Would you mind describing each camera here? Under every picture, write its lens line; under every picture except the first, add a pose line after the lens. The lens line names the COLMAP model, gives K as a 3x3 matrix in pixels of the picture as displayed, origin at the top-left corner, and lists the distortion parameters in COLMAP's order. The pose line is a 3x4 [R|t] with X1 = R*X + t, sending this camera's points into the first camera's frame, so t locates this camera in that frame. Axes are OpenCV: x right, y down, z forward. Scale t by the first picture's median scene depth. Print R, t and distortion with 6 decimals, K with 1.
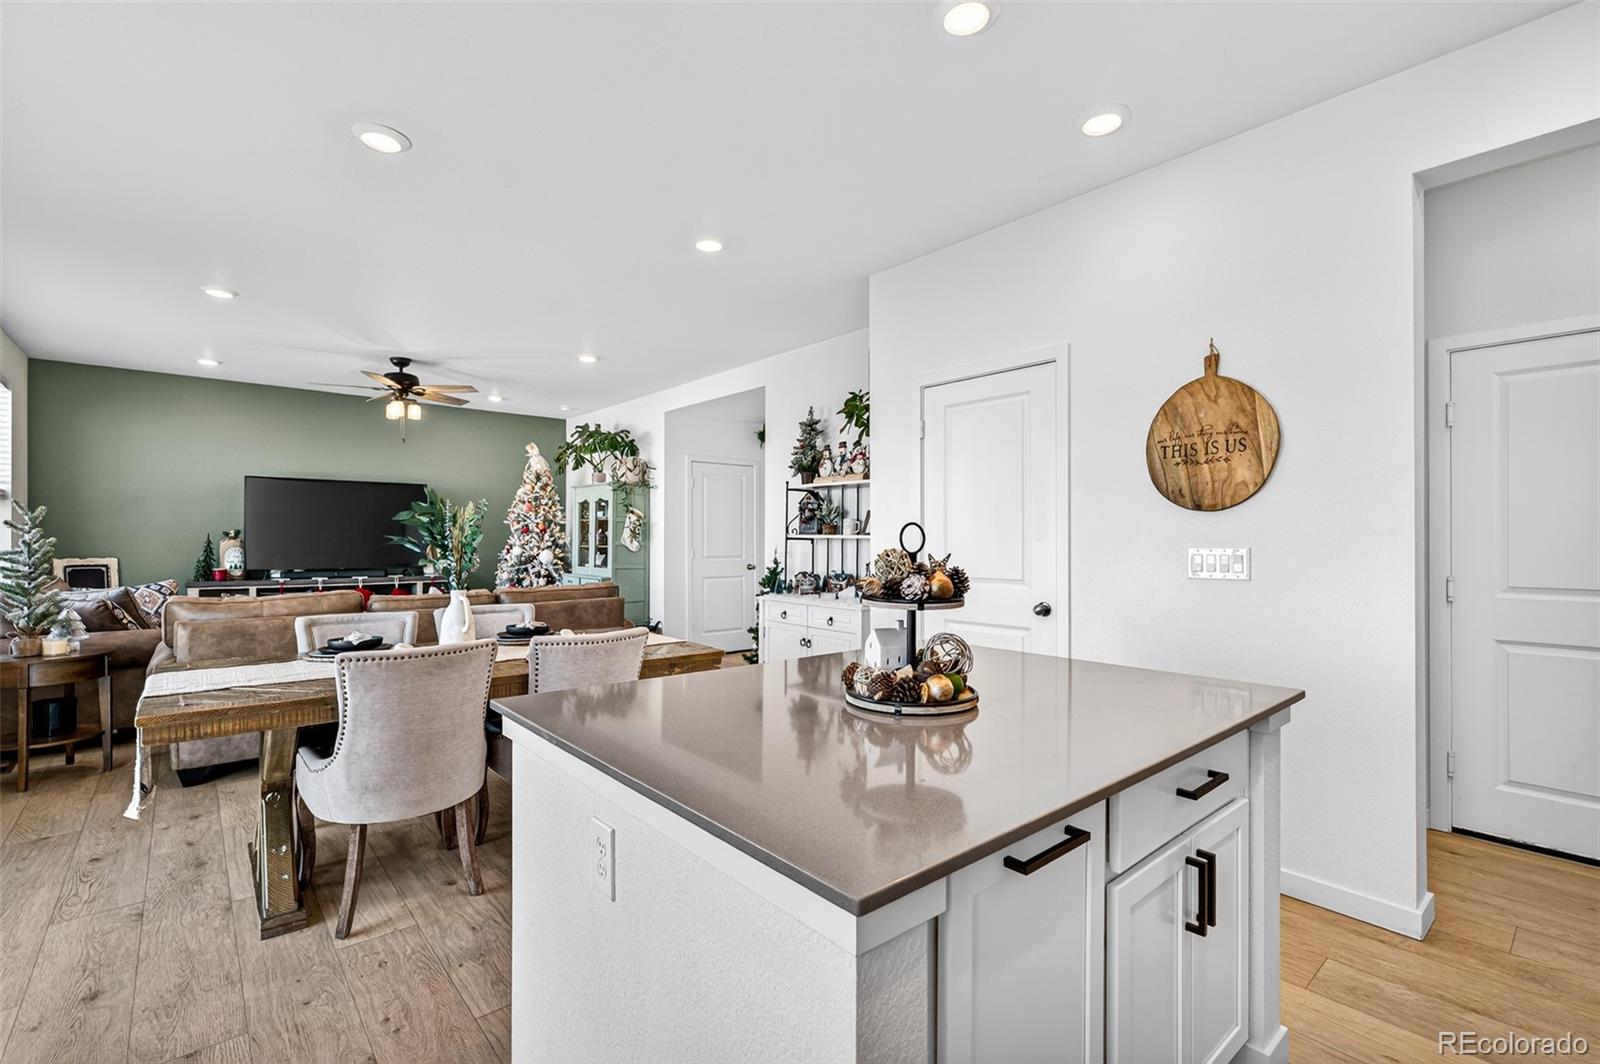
lens RADIAL K [[710.4, 0, 787.3], [0, 710.4, 532.3], [0, 0, 1]] dist [0.000025, 0.000138]
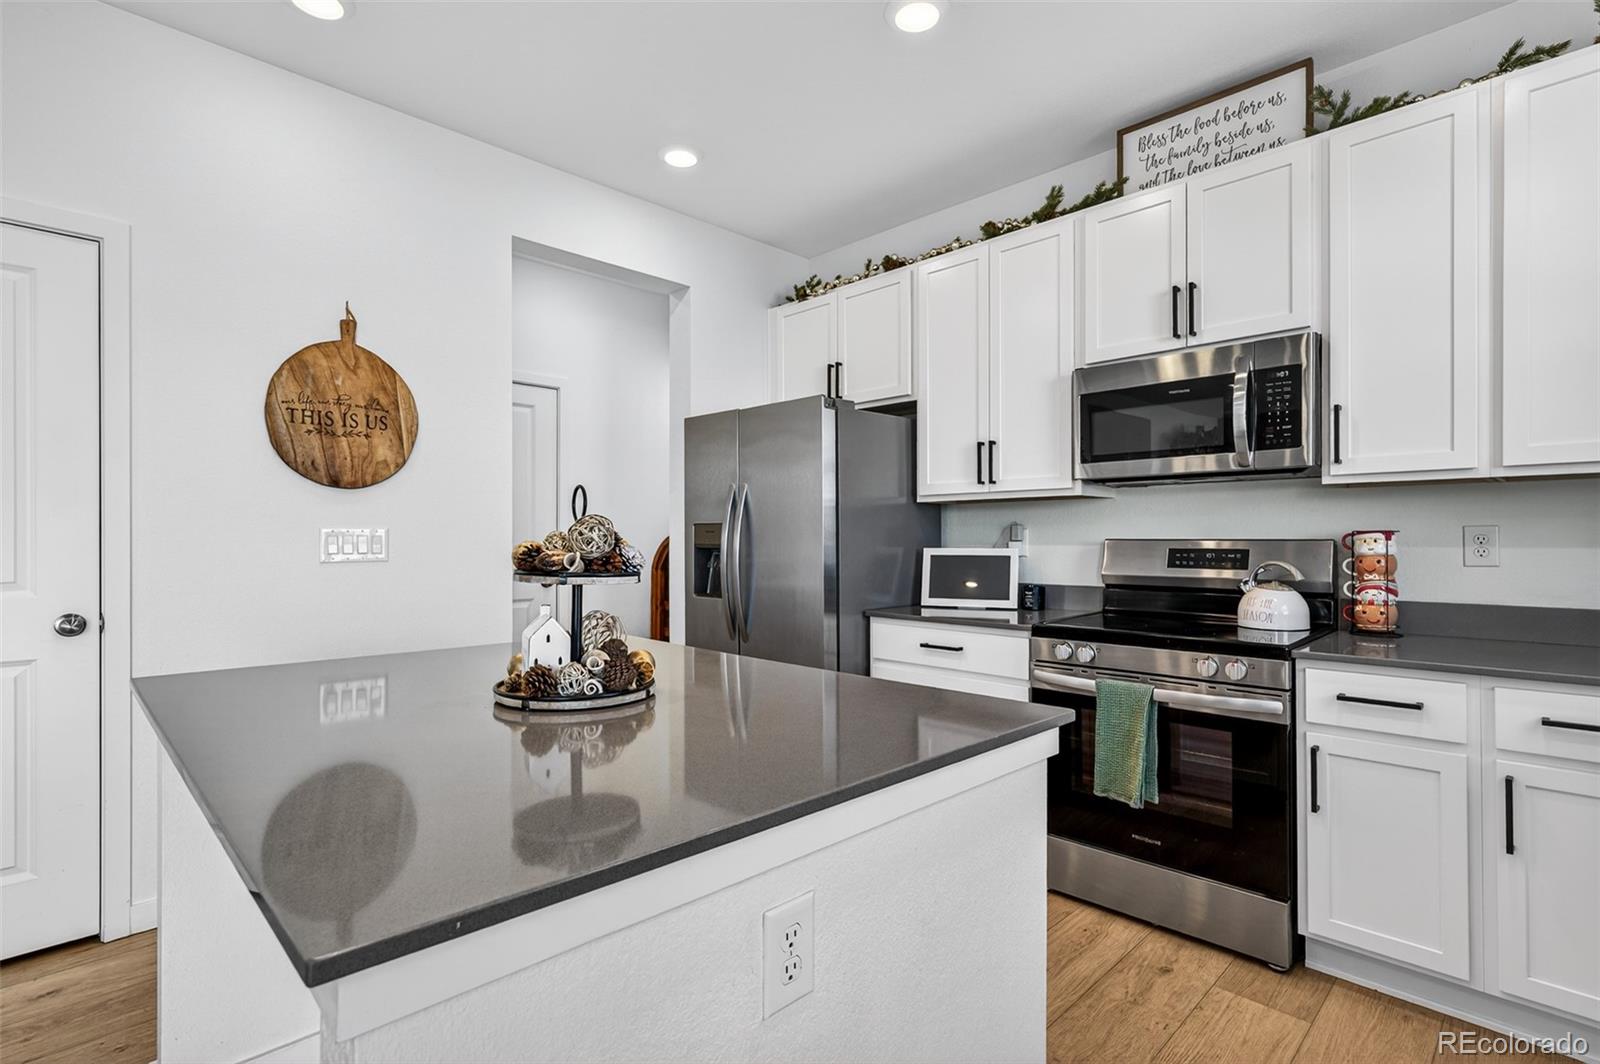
lens RADIAL K [[759.2, 0, 840.5], [0, 759.2, 535.7], [0, 0, 1]] dist [-0.002660, 0.002184]
pose [[-0.098333, 0.001913, 0.995152, -0.434782], [-0.011164, 0.999933, -0.003026, 0.026551], [-0.995091, -0.011408, -0.098306, 0.439454]]
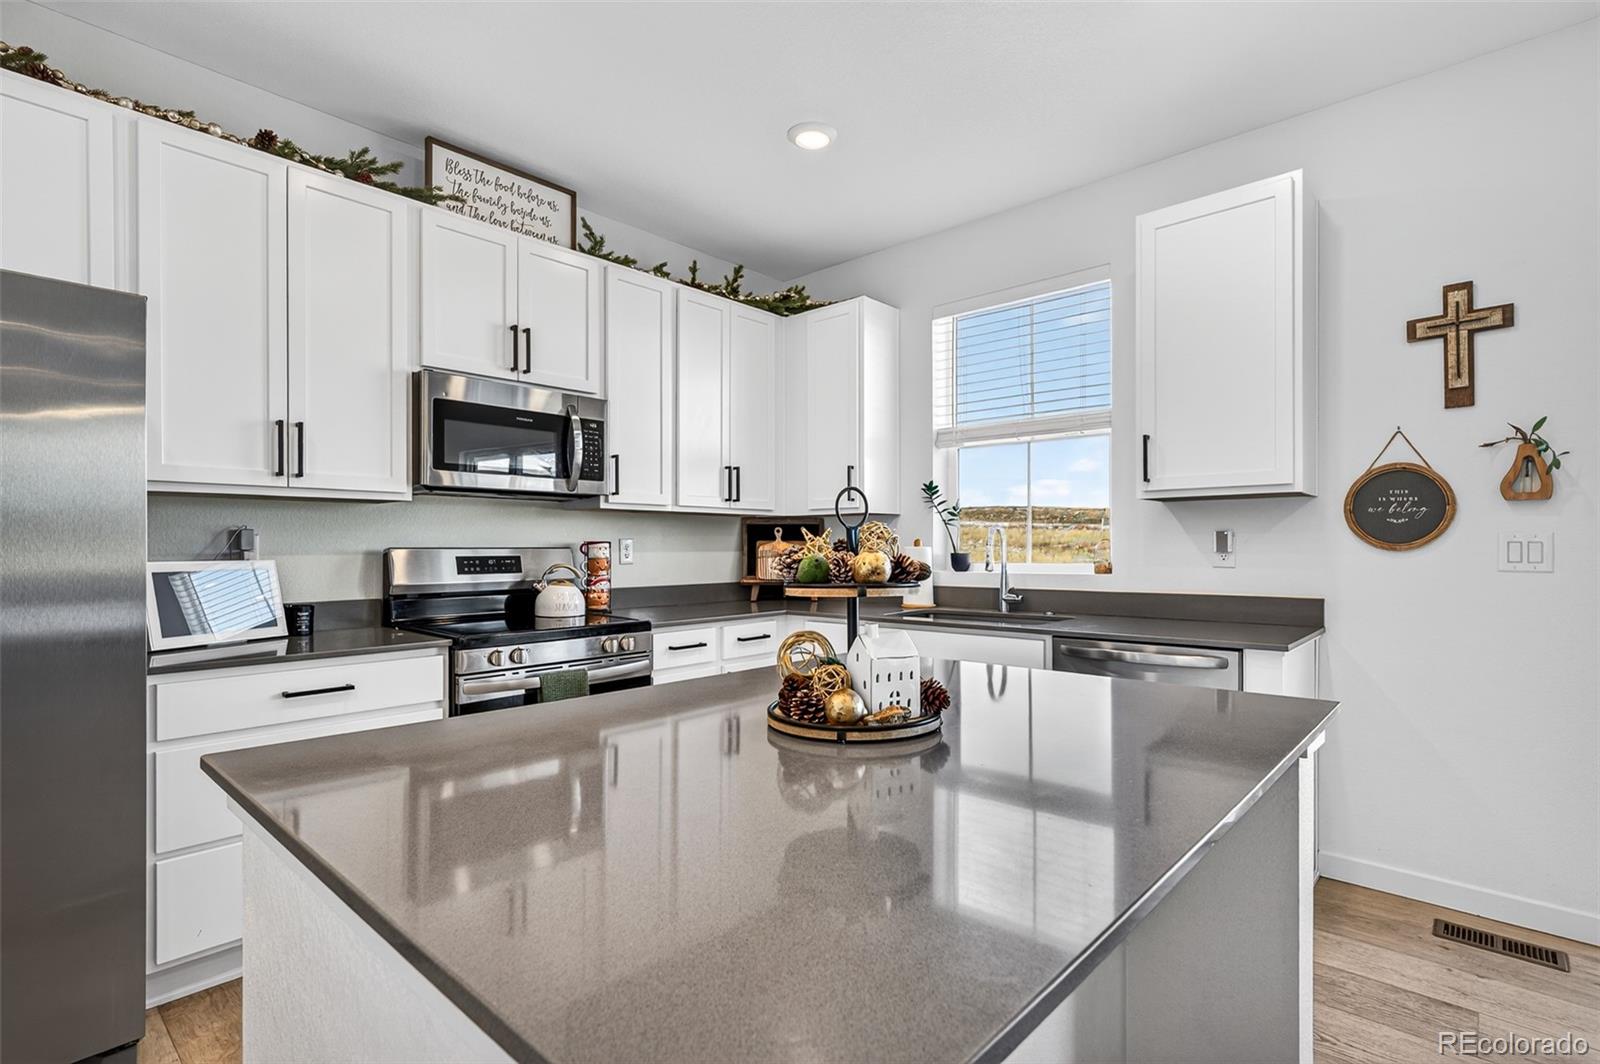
lens RADIAL K [[759.2, 0, 813.1], [0, 759.2, 546.7], [0, 0, 1]] dist [-0.002660, 0.002184]
pose [[-0.991353, -0.000412, -0.131225, 0.162679], [0.001010, 0.999942, -0.010769, 0.034057], [0.131222, -0.010808, -0.991294, 1.033076]]
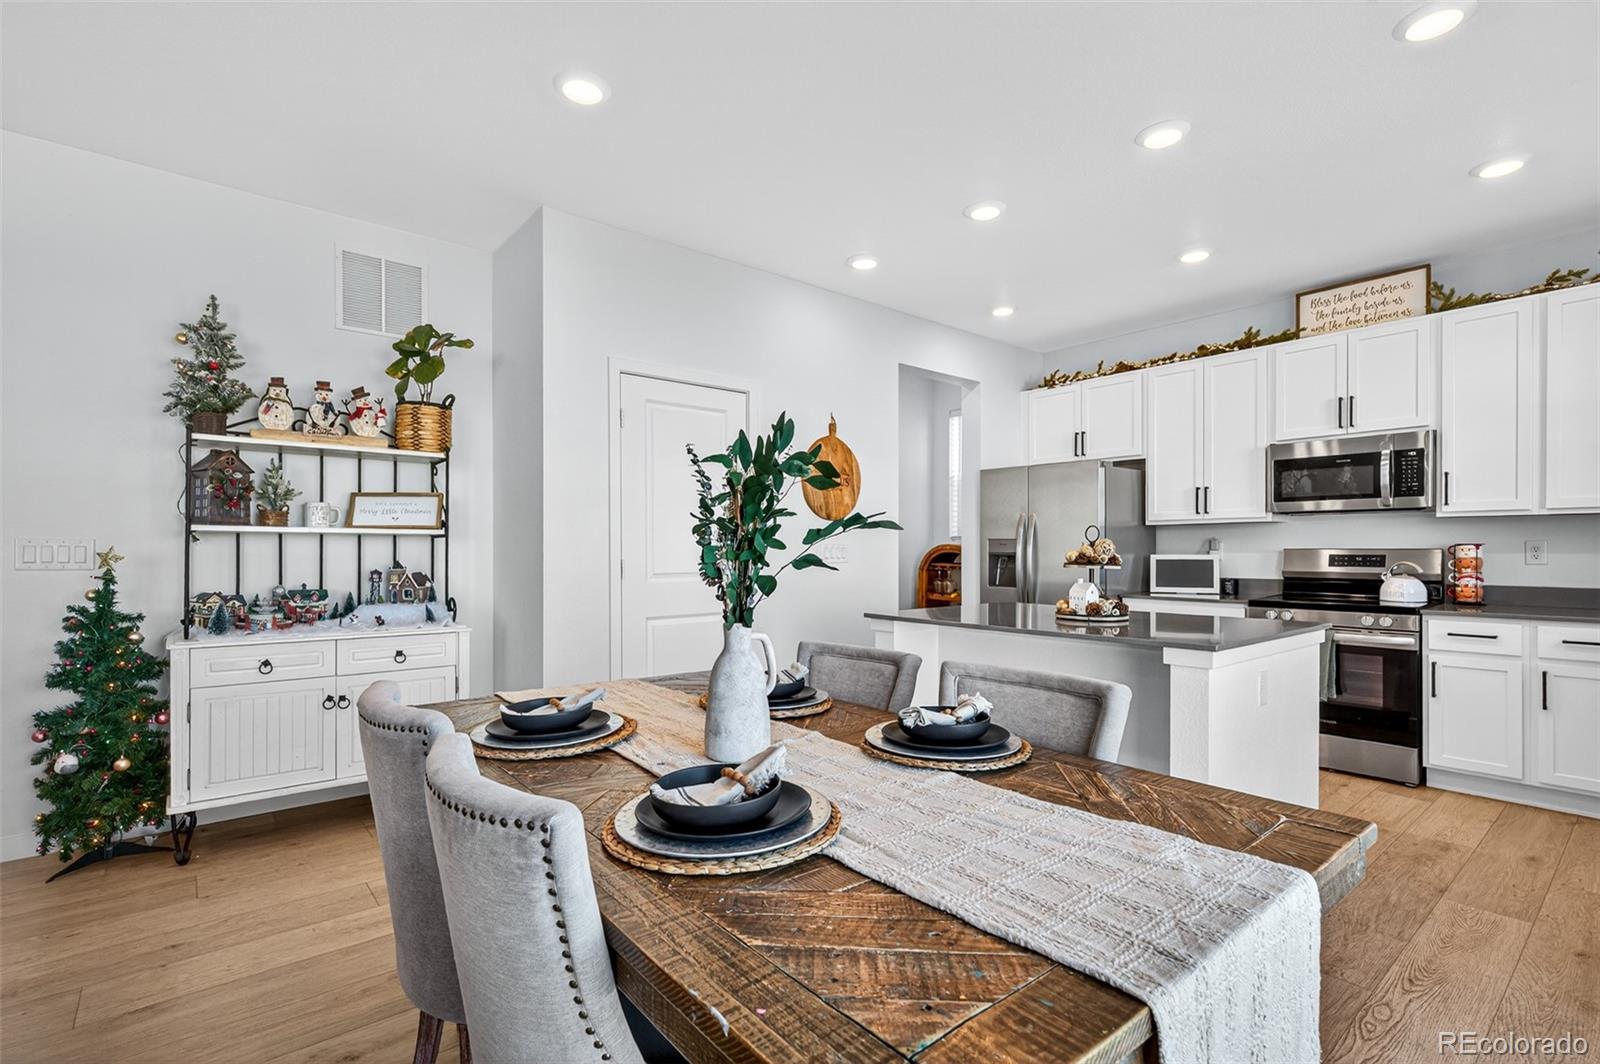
lens RADIAL K [[759.2, 0, 807.2], [0, 759.2, 552.0], [0, 0, 1]] dist [-0.002660, 0.002184]
pose [[-0.004135, -0.006937, 0.999967, -1.087097], [-0.009472, 0.999931, 0.006898, 0.029470], [-0.999947, -0.009443, -0.004201, 1.025676]]
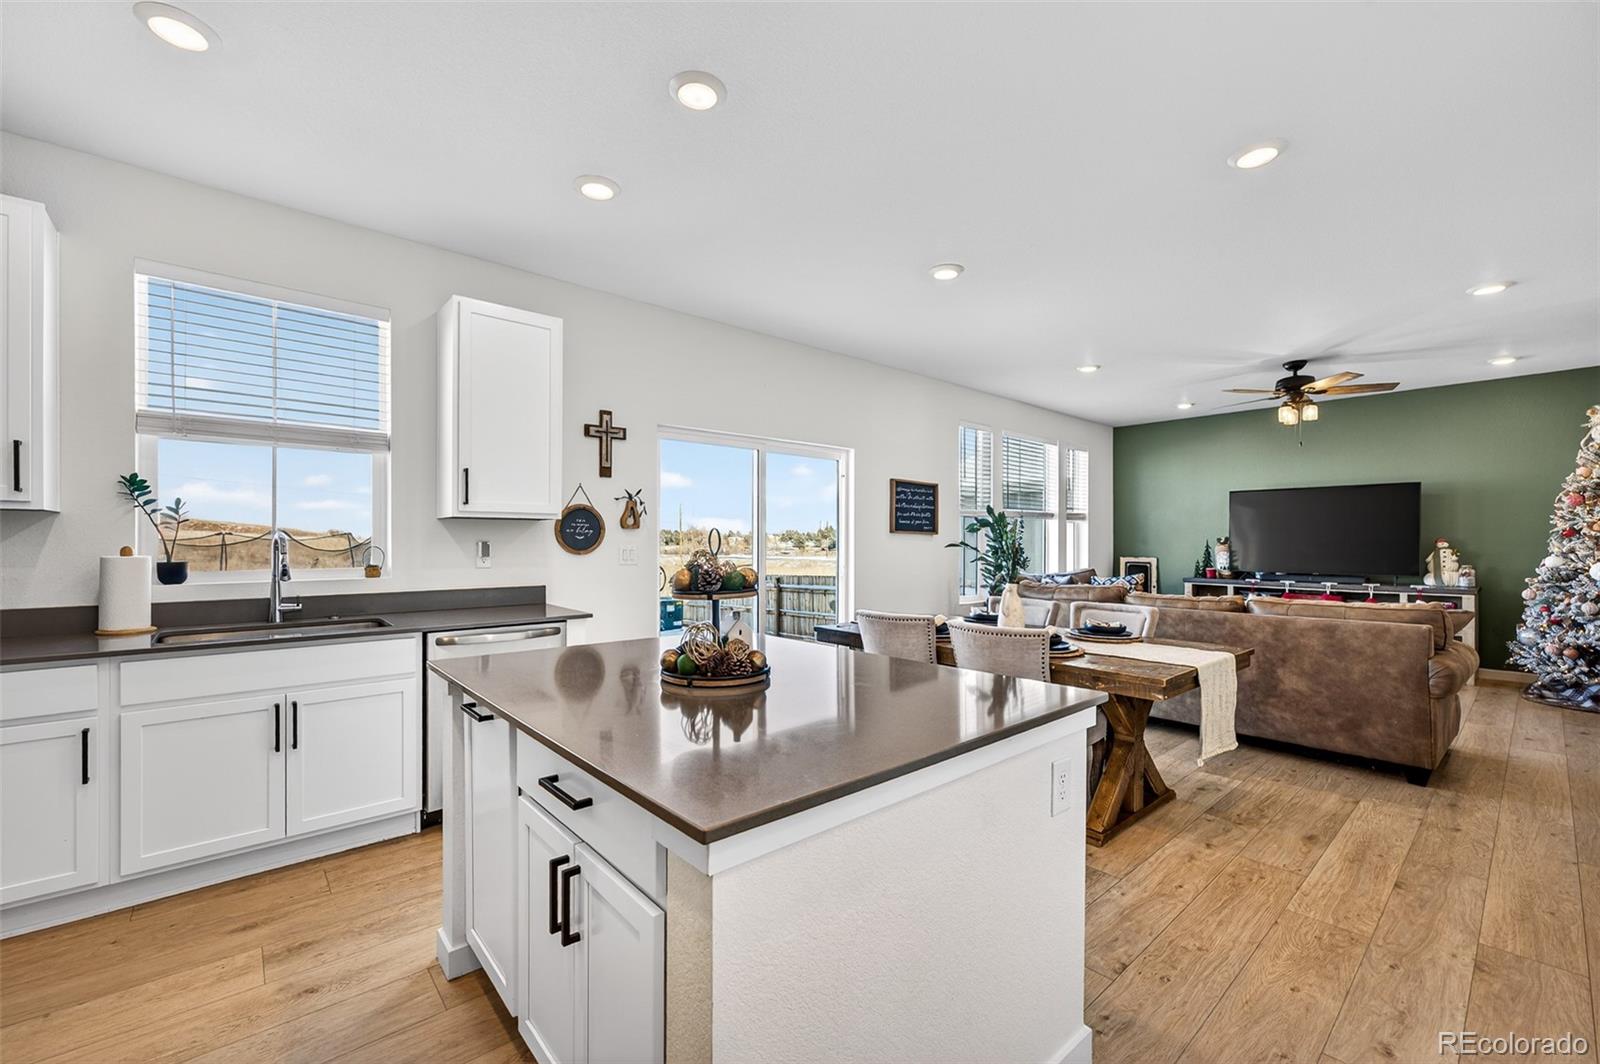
lens RADIAL K [[647.0, 0, 810.9], [0, 647.0, 539.3], [0, 0, 1]] dist [-0.000084, 0.000134]
pose [[0.022240, -0.006318, -0.999733, 0.735320], [0.006413, 0.999960, -0.006177, 0.007549], [0.999732, -0.006274, 0.022280, 0.654573]]
